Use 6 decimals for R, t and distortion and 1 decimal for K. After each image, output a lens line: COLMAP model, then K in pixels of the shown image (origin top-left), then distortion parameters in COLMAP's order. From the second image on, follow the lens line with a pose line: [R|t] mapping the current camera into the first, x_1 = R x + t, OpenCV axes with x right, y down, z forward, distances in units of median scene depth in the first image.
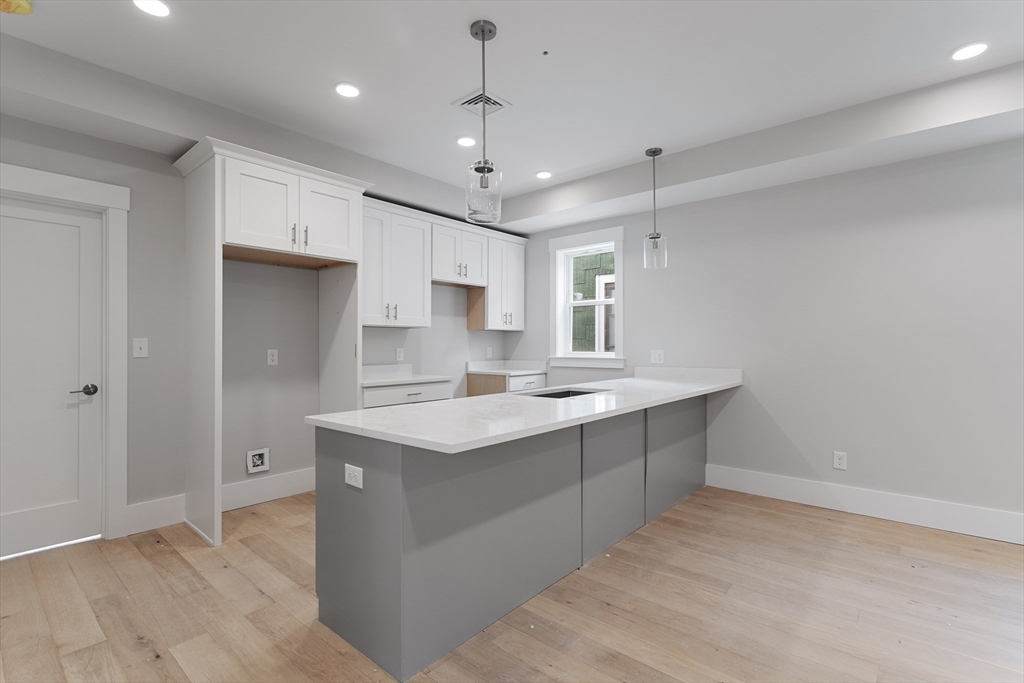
lens RADIAL K [[477.9, 0, 515.7], [0, 477.9, 342.1], [0, 0, 1]] dist [0.003044, 0.001724]
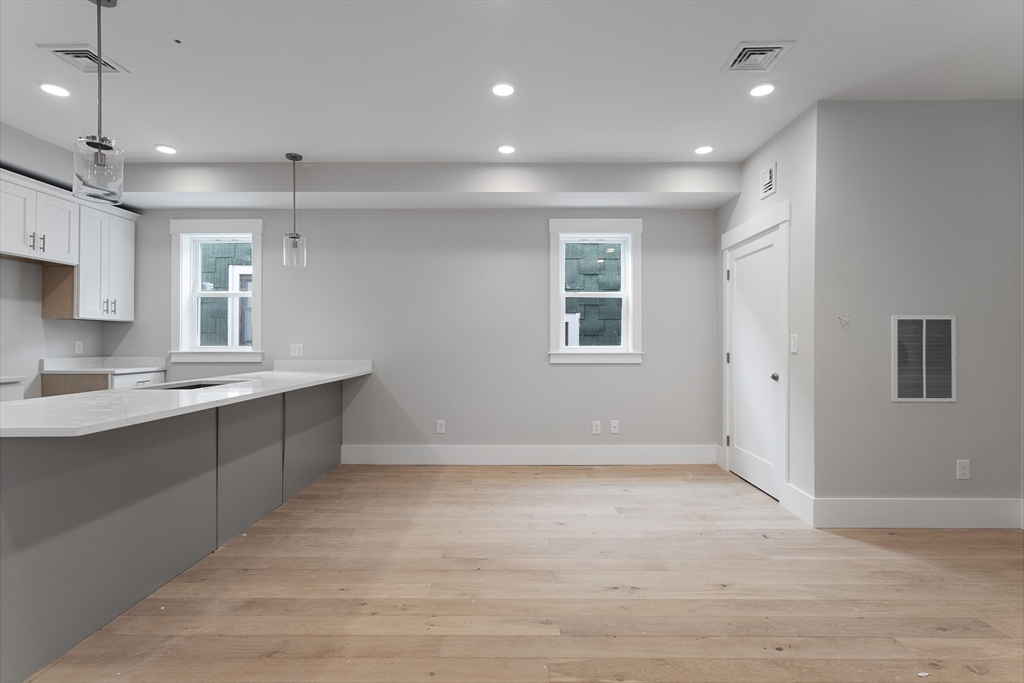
lens RADIAL K [[493.6, 0, 513.3], [0, 493.6, 341.9], [0, 0, 1]] dist [0.000184, 0.001341]
pose [[0.768455, 0.004295, 0.639889, -0.039206], [-0.006676, 0.999977, 0.001306, 0.010429], [-0.639868, -0.005276, 0.768466, -0.167821]]
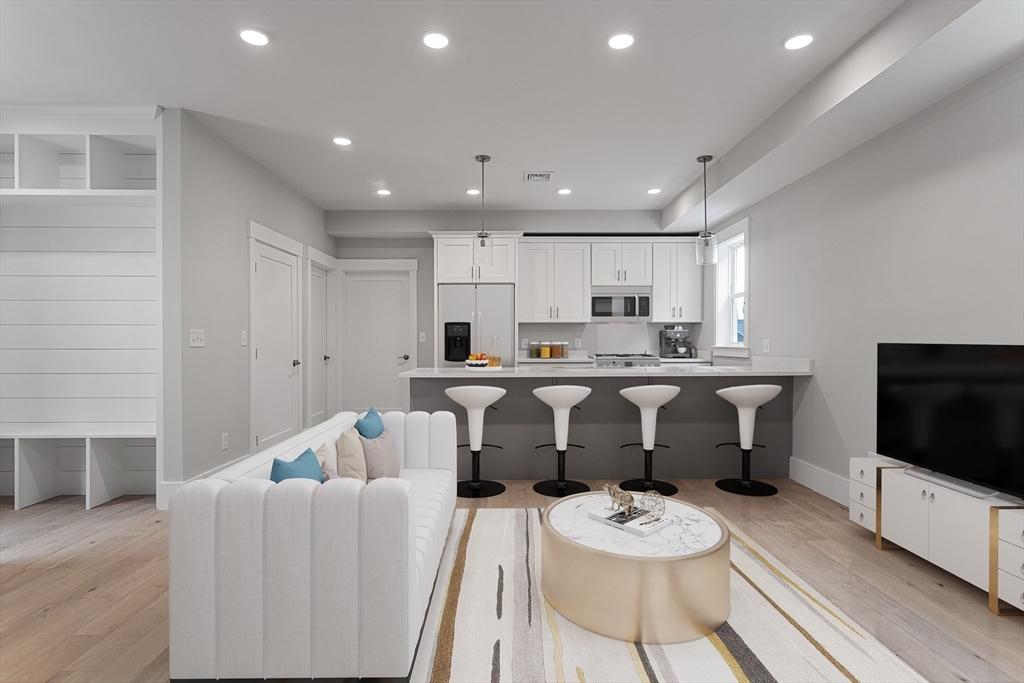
lens RADIAL K [[521.6, 0, 521.5], [0, 521.6, 339.7], [0, 0, 1]] dist [0.007631, 0.000162]
pose [[0.666796, -0.001745, -0.745238, 0.956391], [0.004628, 0.999988, 0.001799, 0.016716], [0.745226, -0.004648, 0.666796, -0.126155]]
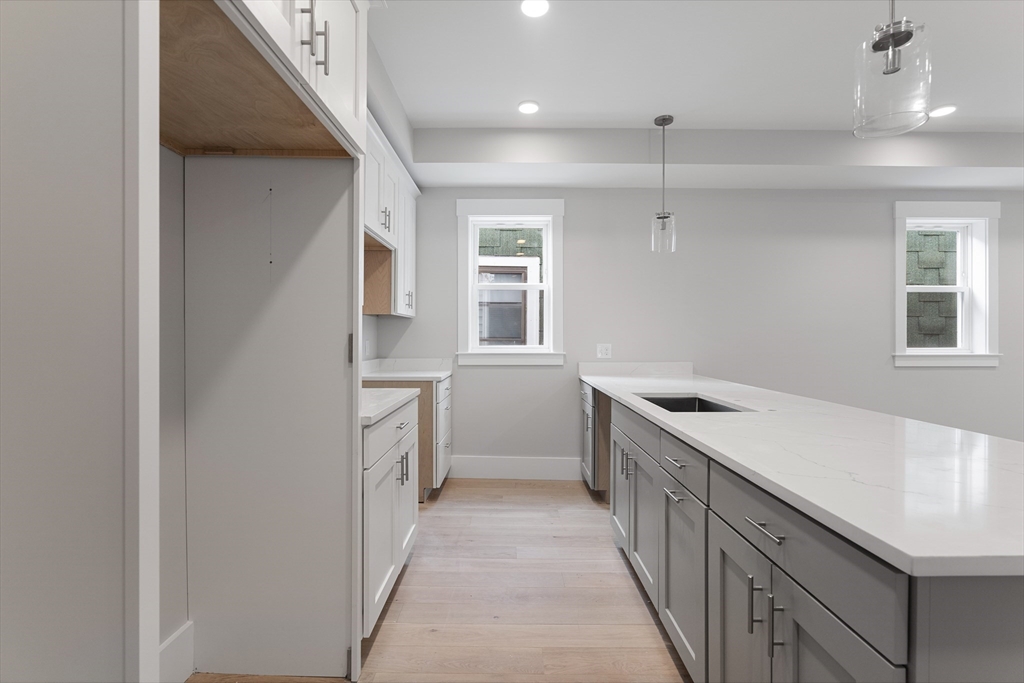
lens RADIAL K [[477.9, 0, 513.5], [0, 477.9, 347.7], [0, 0, 1]] dist [0.003044, 0.001724]
pose [[0.751352, -0.005257, 0.659881, -0.541263], [-0.008174, 0.999817, 0.017272, 0.012298], [-0.659851, -0.018371, 0.751171, 0.537492]]
